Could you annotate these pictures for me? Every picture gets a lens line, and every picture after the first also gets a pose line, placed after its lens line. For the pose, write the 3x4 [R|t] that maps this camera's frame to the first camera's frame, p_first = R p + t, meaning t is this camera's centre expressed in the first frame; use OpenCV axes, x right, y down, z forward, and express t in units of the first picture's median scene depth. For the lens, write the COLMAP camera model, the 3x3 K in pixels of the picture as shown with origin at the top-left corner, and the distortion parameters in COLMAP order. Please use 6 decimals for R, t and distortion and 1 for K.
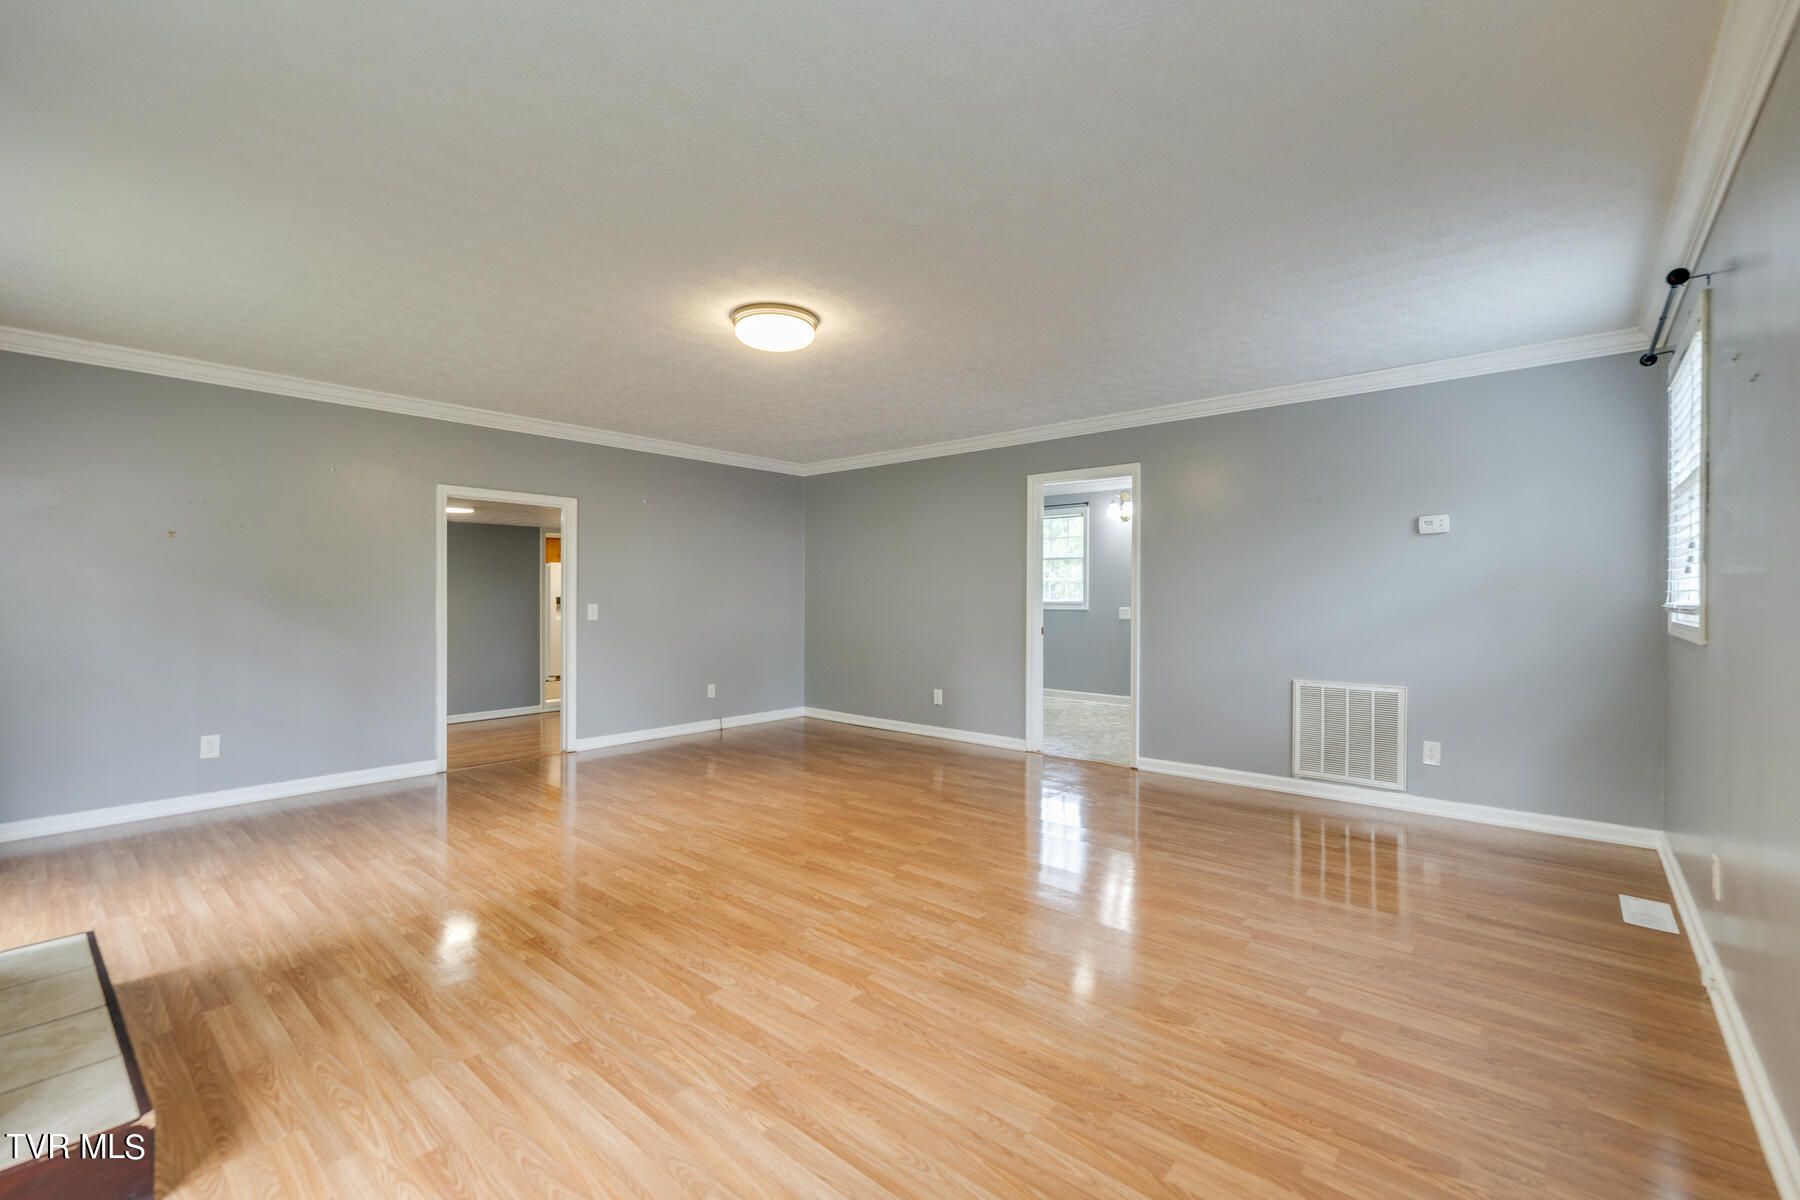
lens RADIAL K [[758.1, 0, 904.3], [0, 758.1, 593.2], [0, 0, 1]] dist [0.003365, 0.000189]
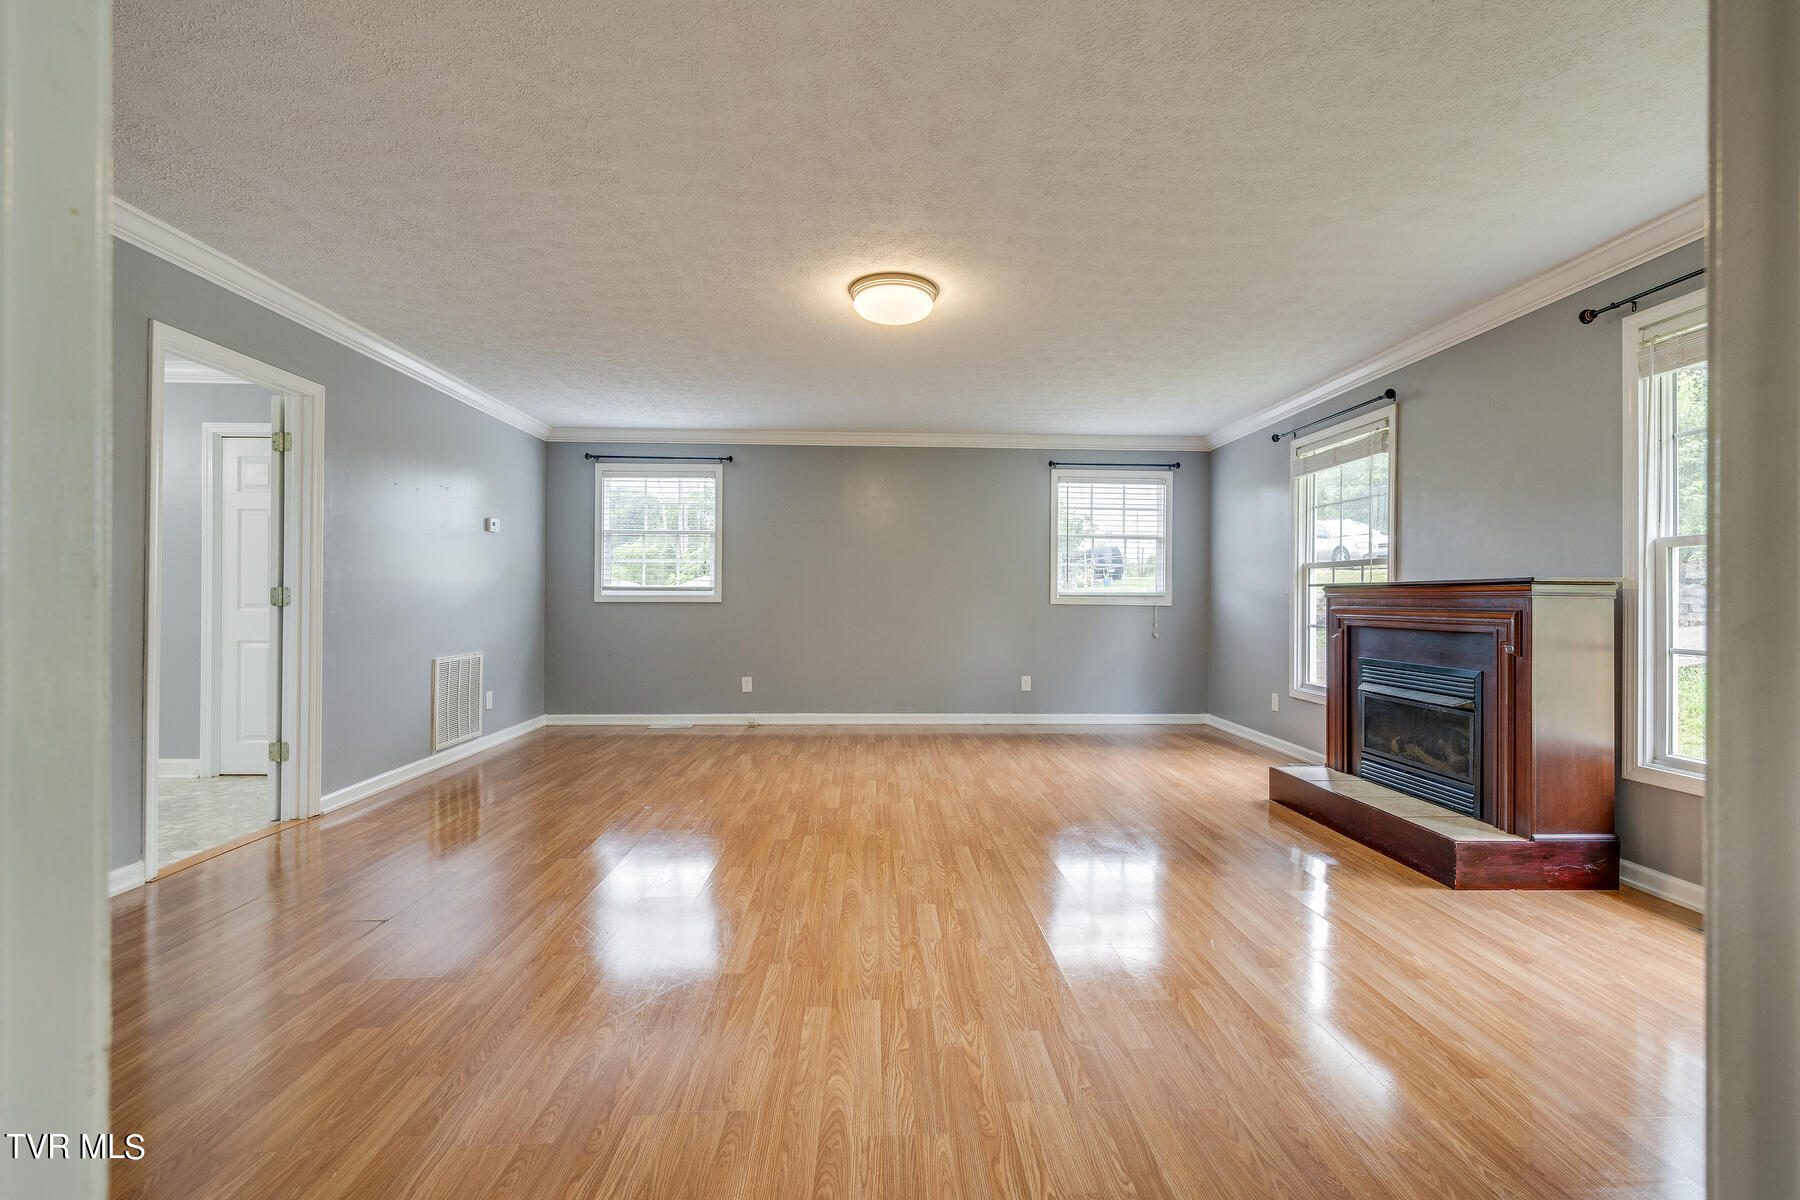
lens RADIAL K [[758.1, 0, 904.3], [0, 758.1, 593.2], [0, 0, 1]] dist [0.003365, 0.000189]
pose [[-0.684233, -0.001438, 0.729262, -0.884953], [-0.009756, 0.999927, -0.007182, 0.035852], [-0.729198, -0.012029, -0.684197, 1.640845]]
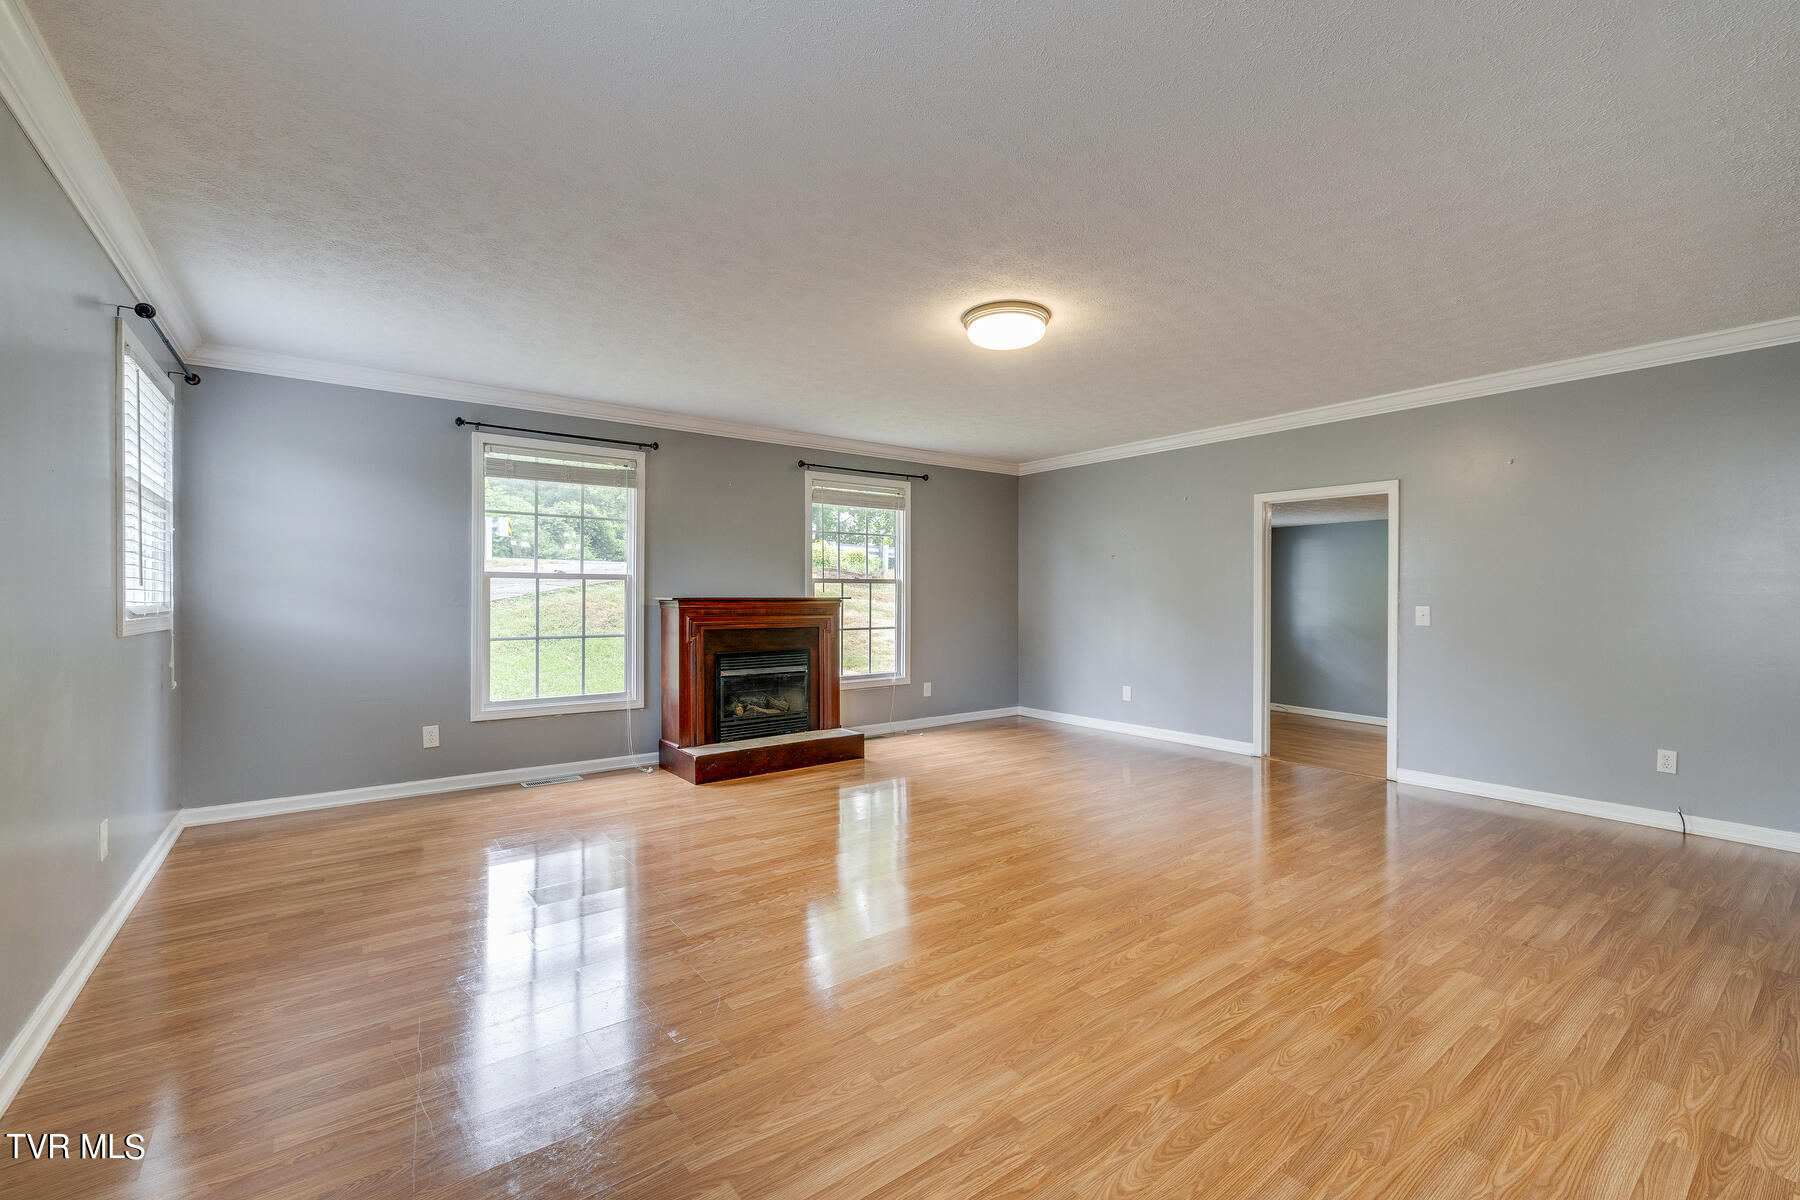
lens RADIAL K [[758.1, 0, 904.3], [0, 758.1, 593.2], [0, 0, 1]] dist [0.003365, 0.000189]
pose [[-0.206043, -0.002638, -0.978539, 0.824787], [0.002599, 0.999991, -0.003243, 0.004901], [0.978539, -0.003212, -0.206035, 1.064449]]
